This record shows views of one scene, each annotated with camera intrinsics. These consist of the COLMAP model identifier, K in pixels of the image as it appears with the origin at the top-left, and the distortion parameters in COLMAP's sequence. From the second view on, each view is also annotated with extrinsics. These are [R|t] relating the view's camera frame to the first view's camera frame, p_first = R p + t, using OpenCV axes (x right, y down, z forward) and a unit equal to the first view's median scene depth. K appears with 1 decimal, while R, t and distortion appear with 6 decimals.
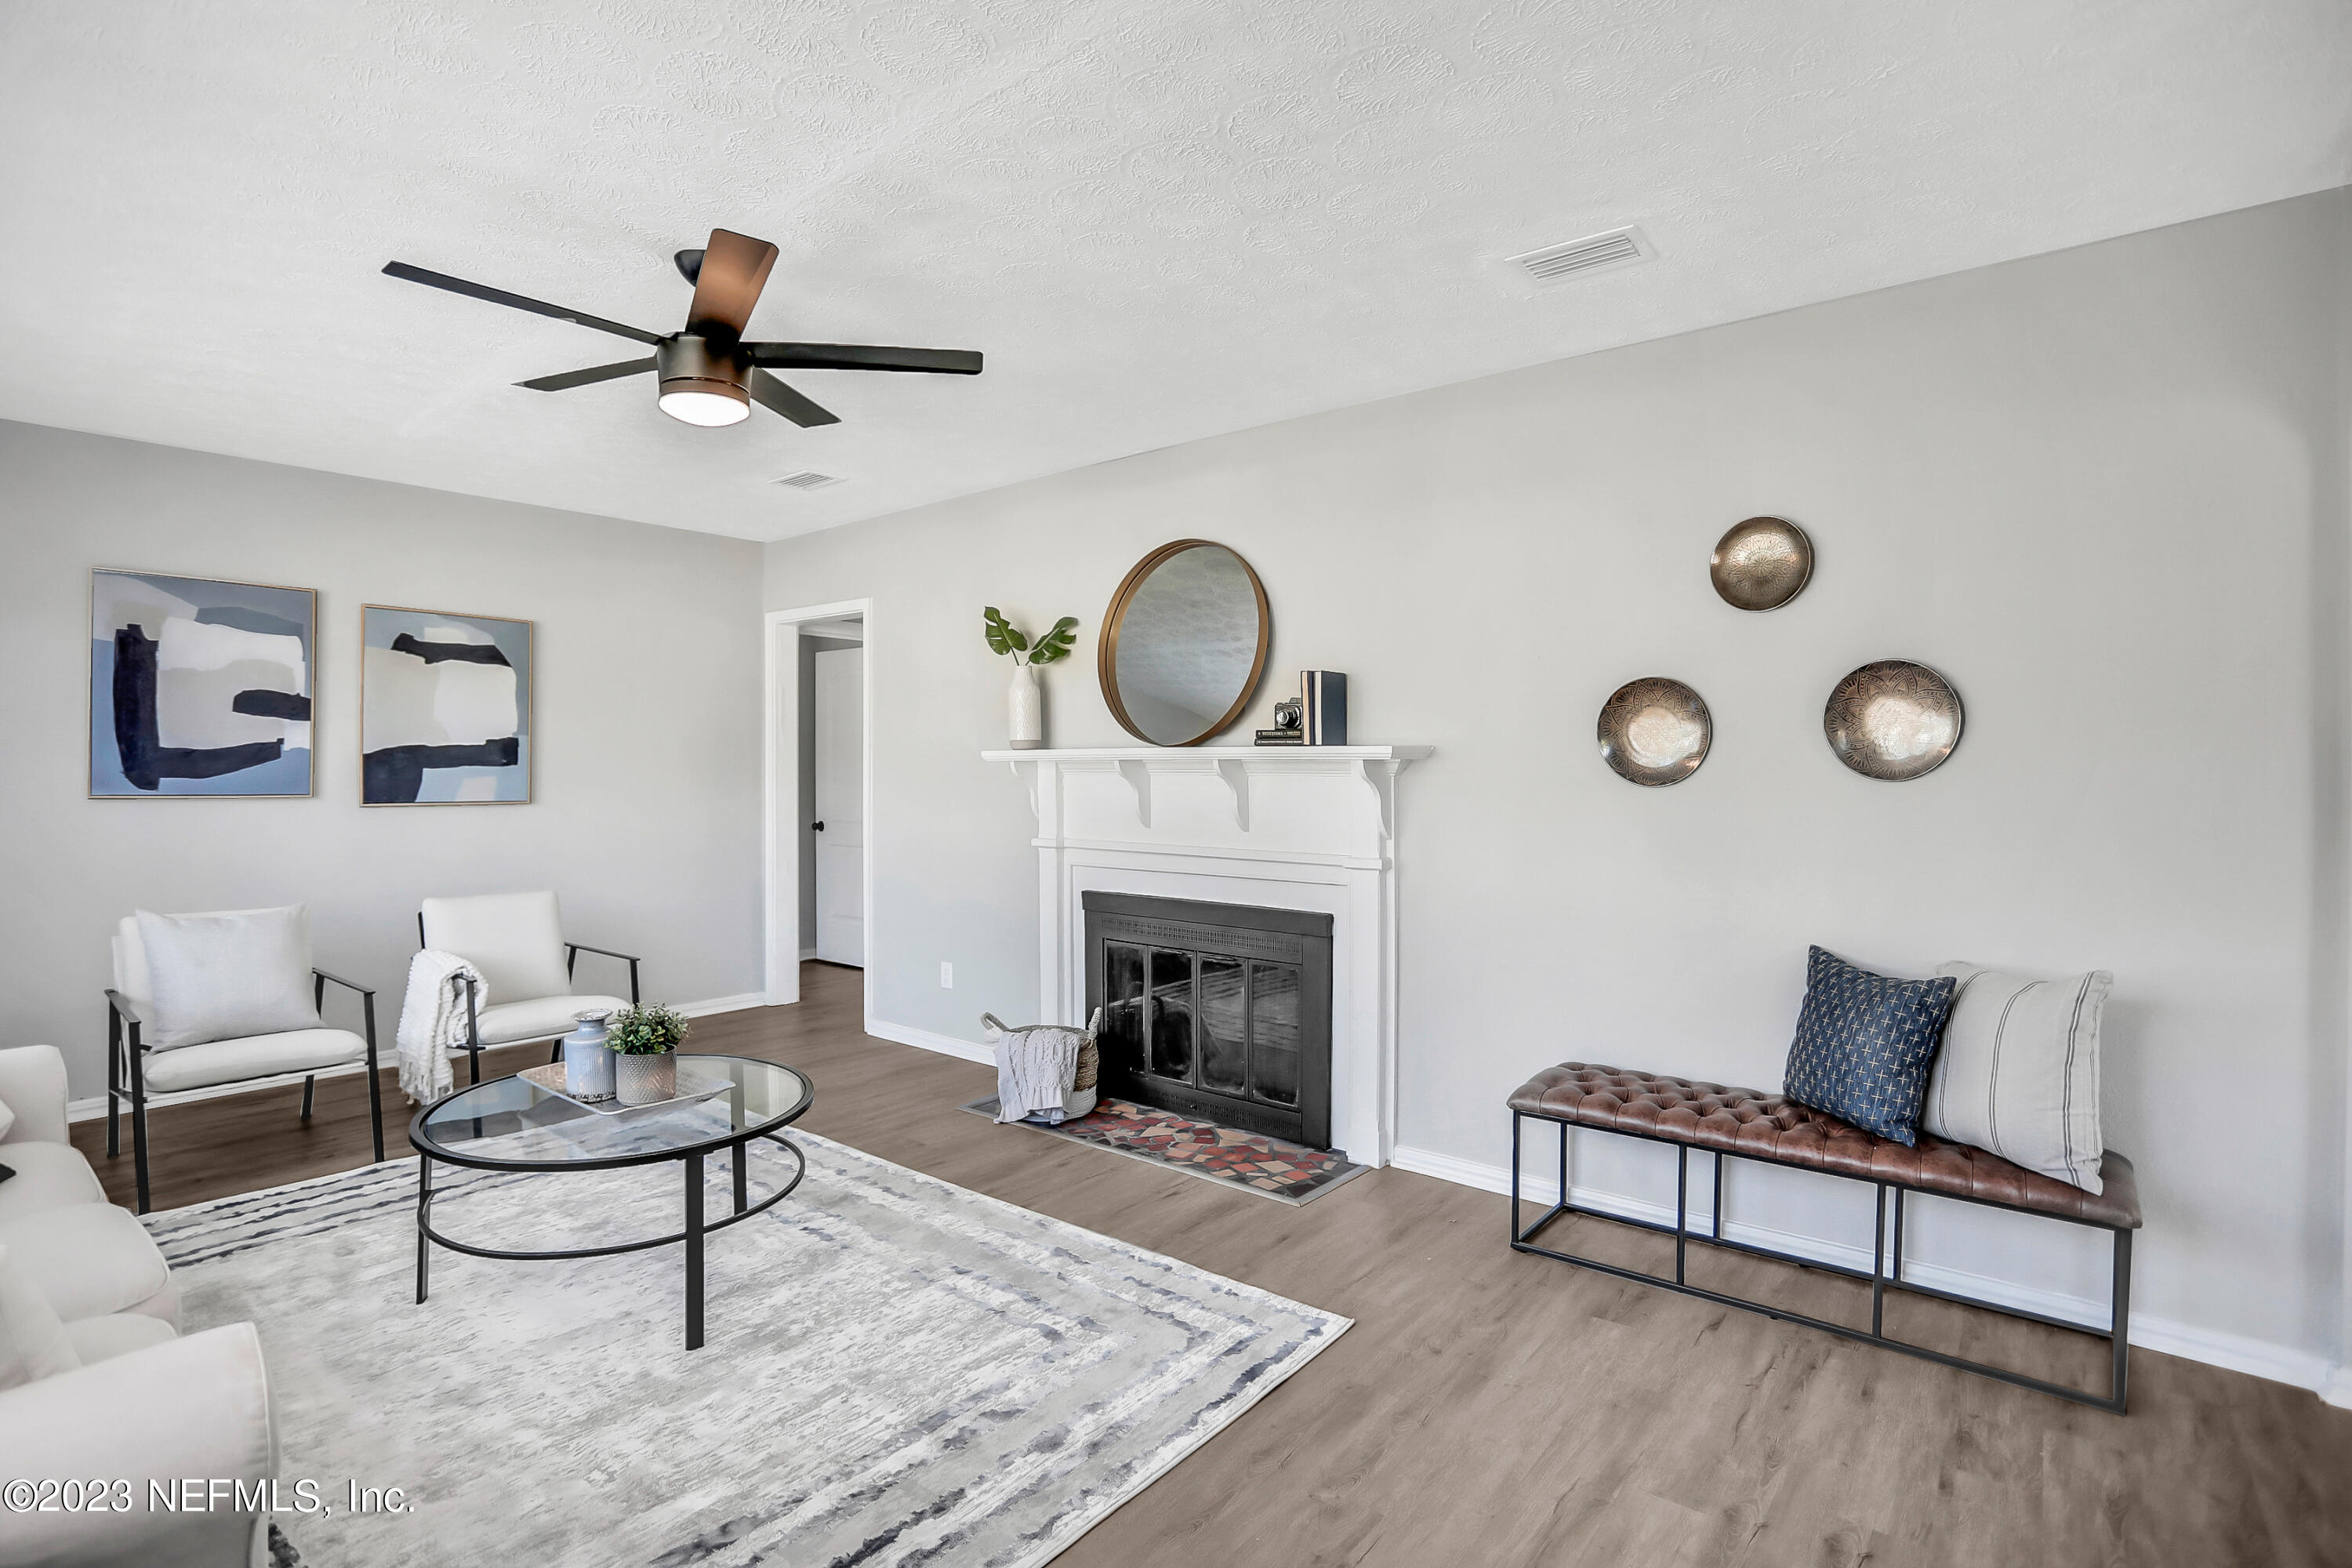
lens RADIAL K [[1140.8, 0, 1165.2], [0, 1140.8, 776.8], [0, 0, 1]] dist [-0.025903, 0.003756]
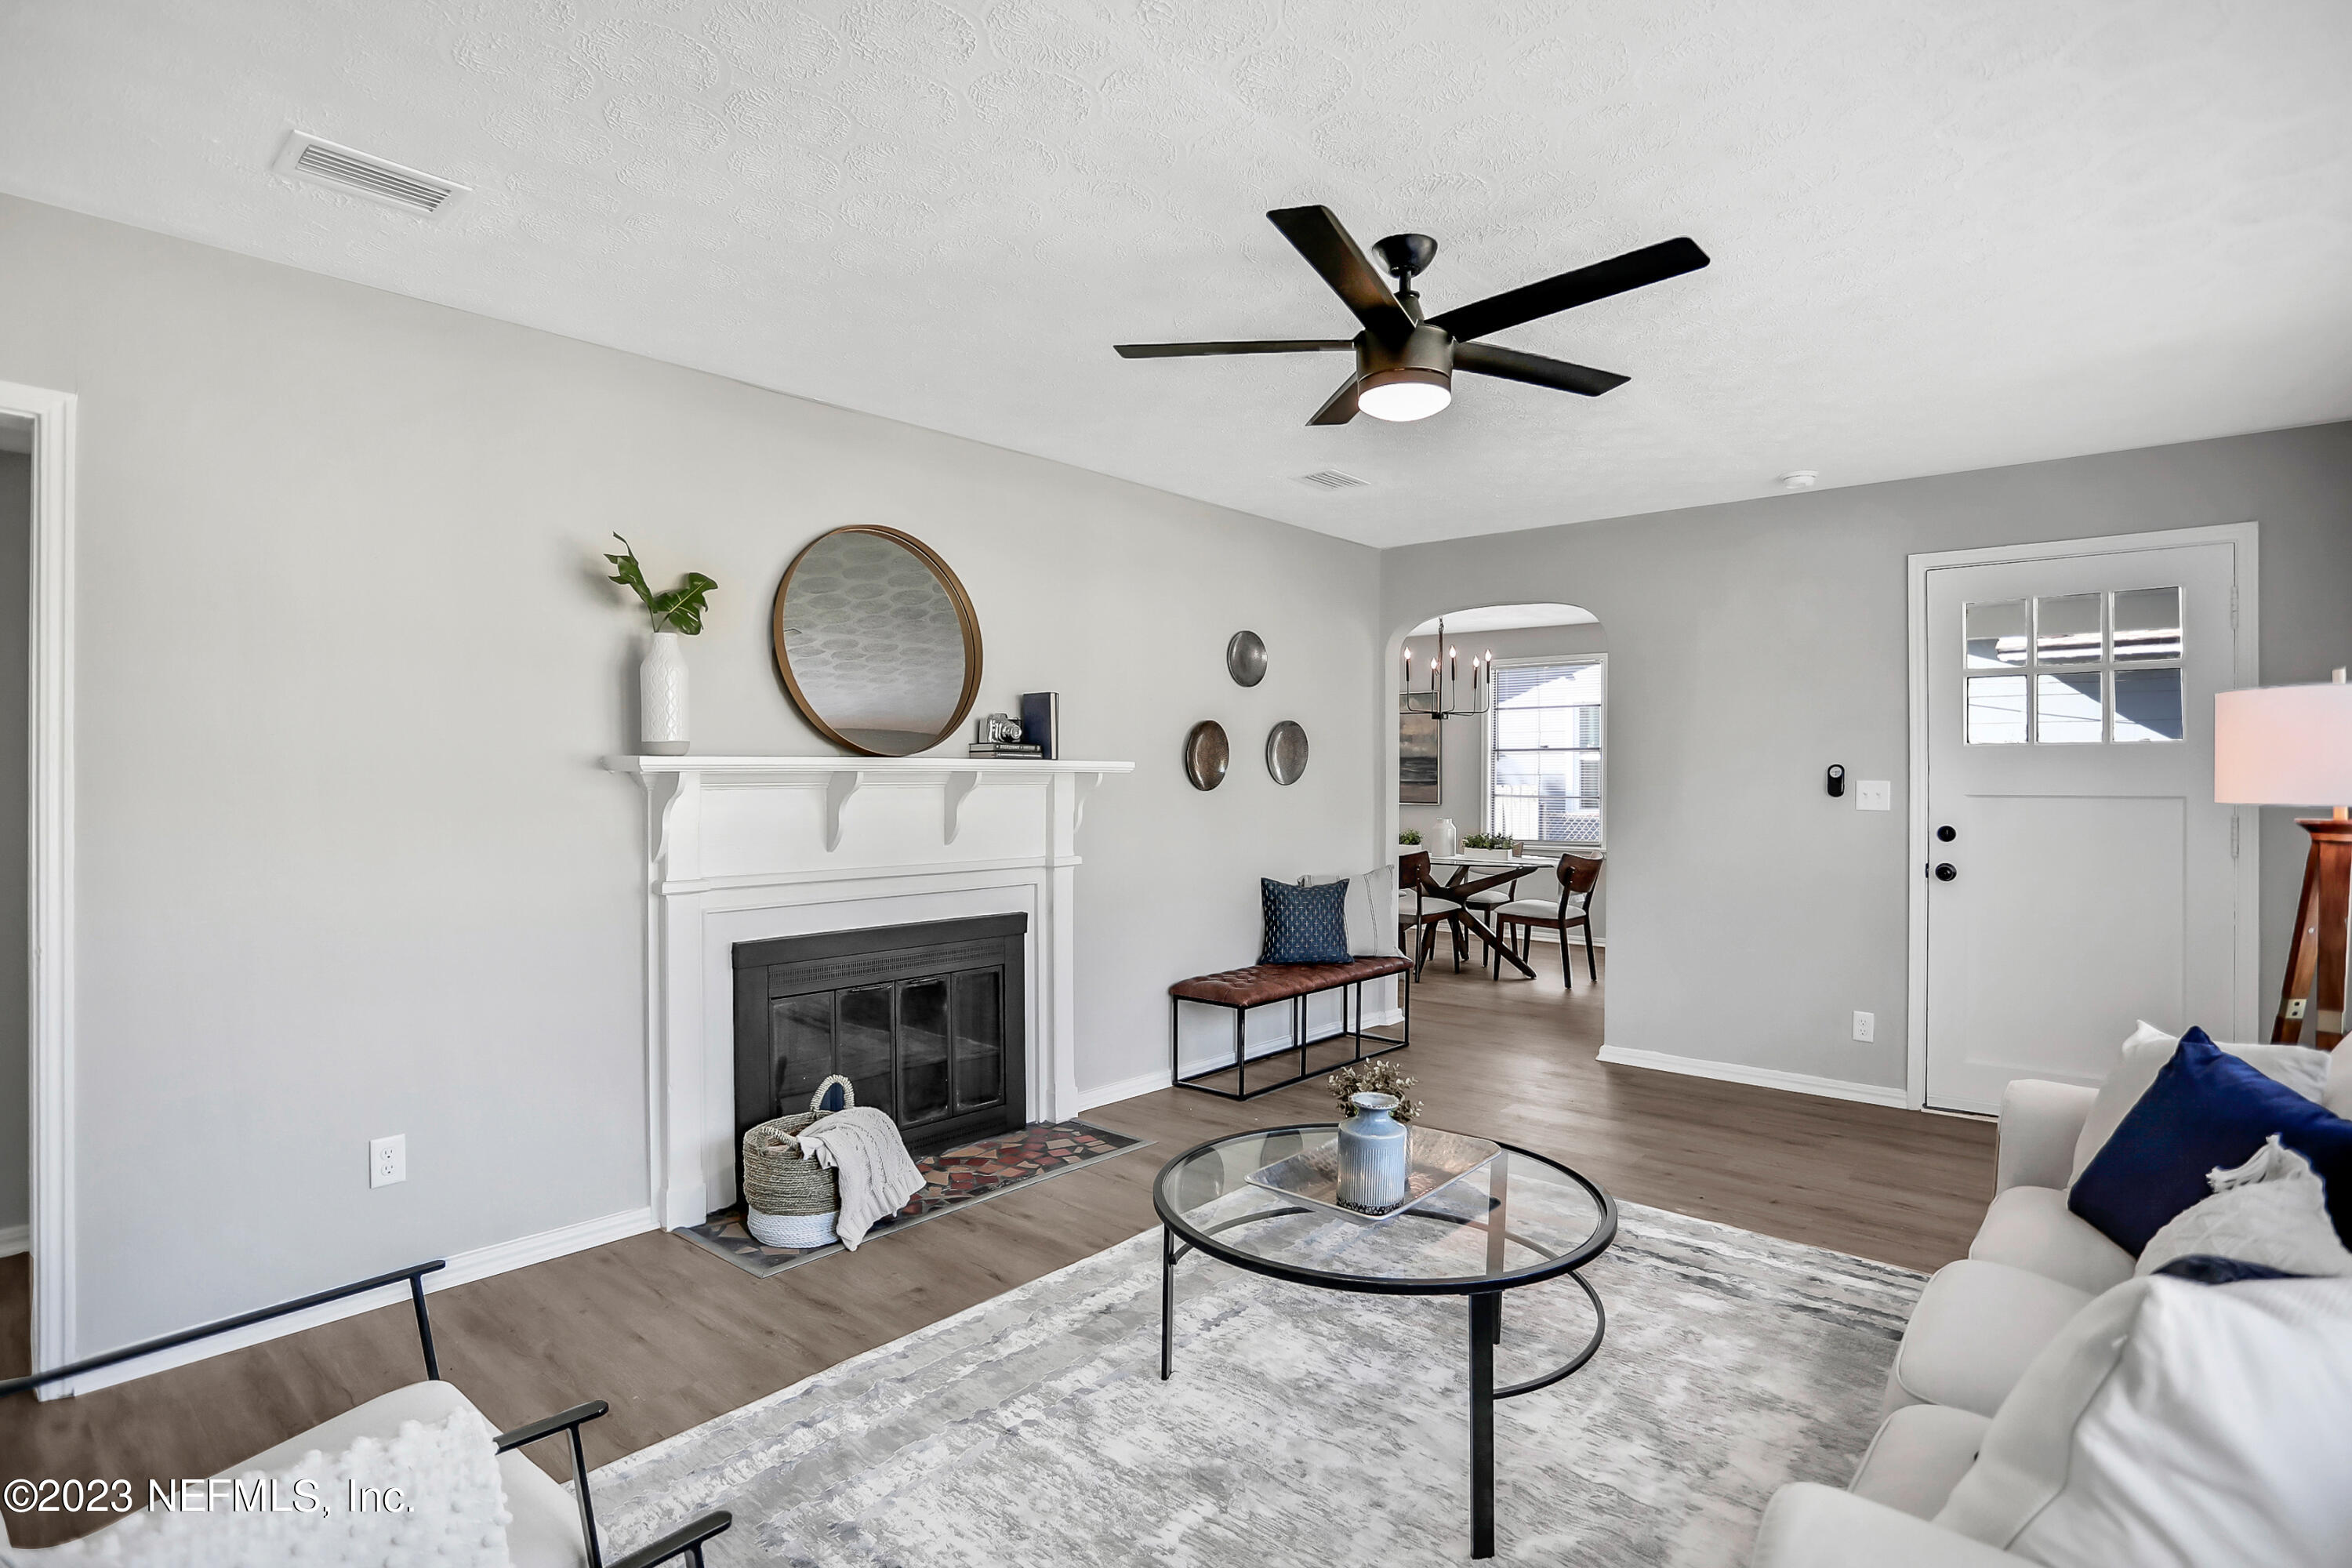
lens RADIAL K [[1140.8, 0, 1156.1], [0, 1140.8, 785.0], [0, 0, 1]] dist [-0.025903, 0.003756]
pose [[0.067549, -0.006339, 0.997696, -0.900211], [0.009266, 0.999941, 0.005726, -0.007144], [-0.997673, 0.008858, 0.067604, 0.758505]]
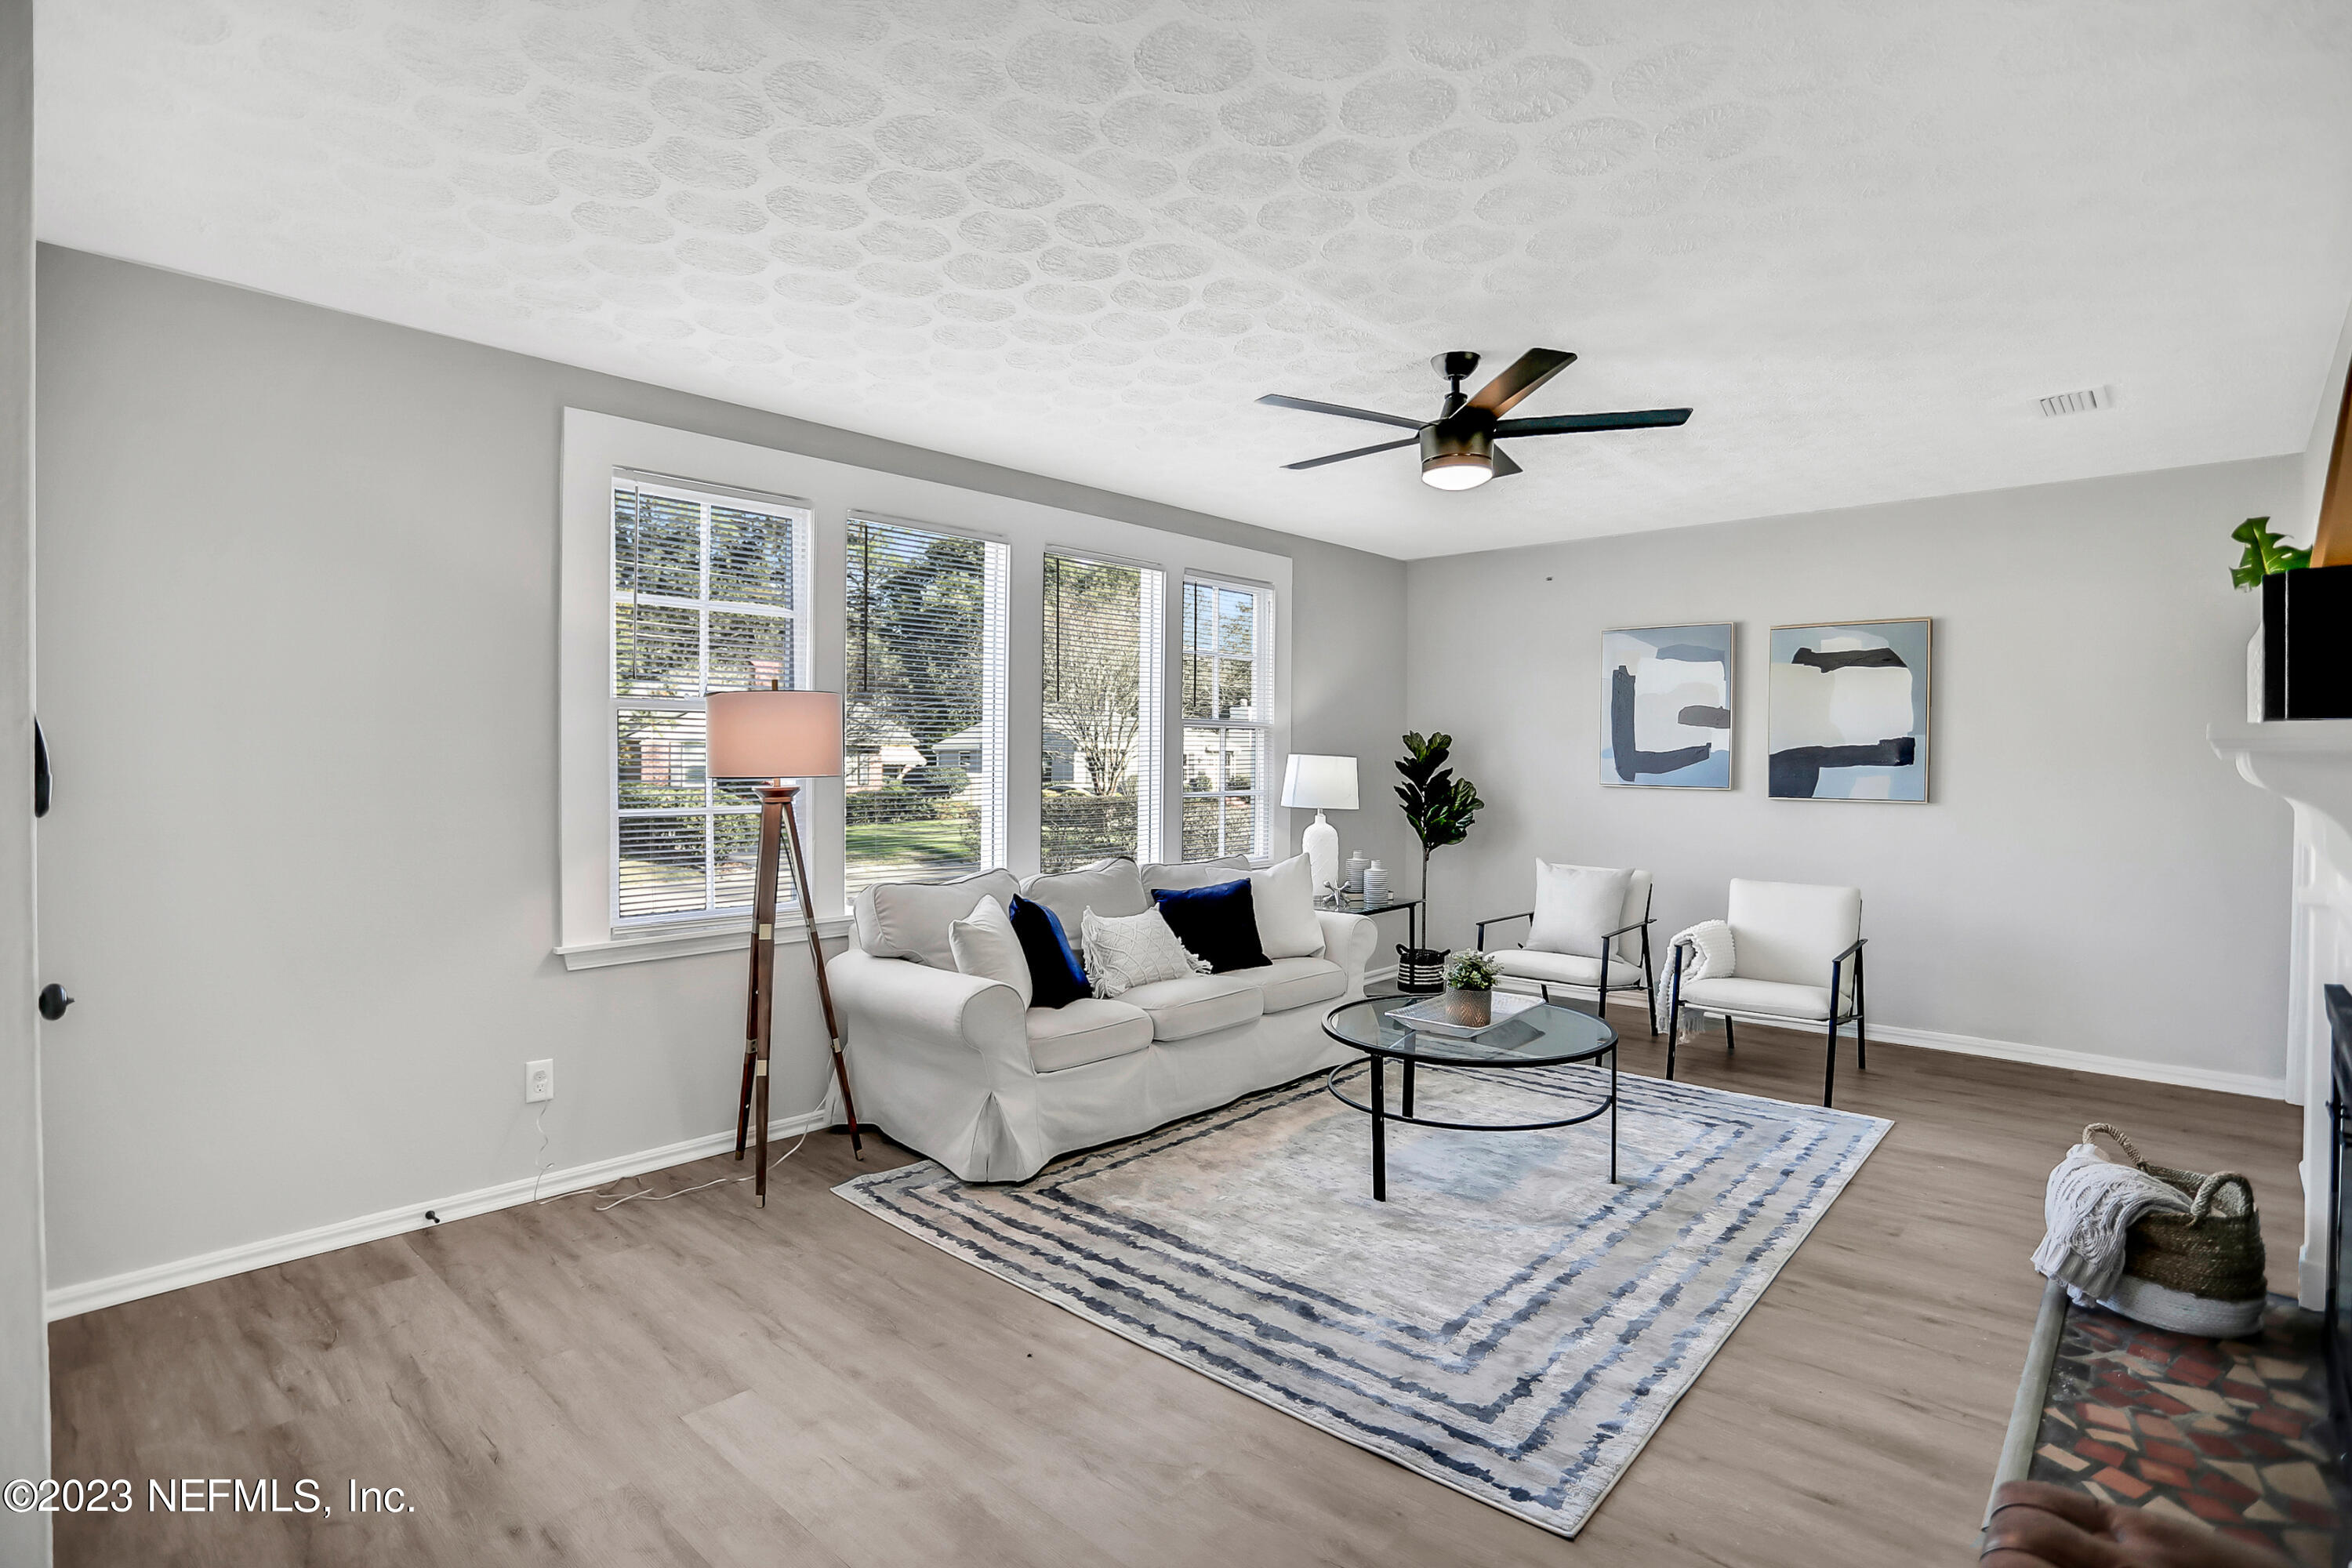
lens RADIAL K [[1140.8, 0, 1184.5], [0, 1140.8, 775.6], [0, 0, 1]] dist [-0.025903, 0.003756]
pose [[-0.041237, 0.011117, -0.999088, 0.577396], [-0.010718, 0.999876, 0.011568, -0.006336], [0.999092, 0.011185, -0.041113, 0.505693]]
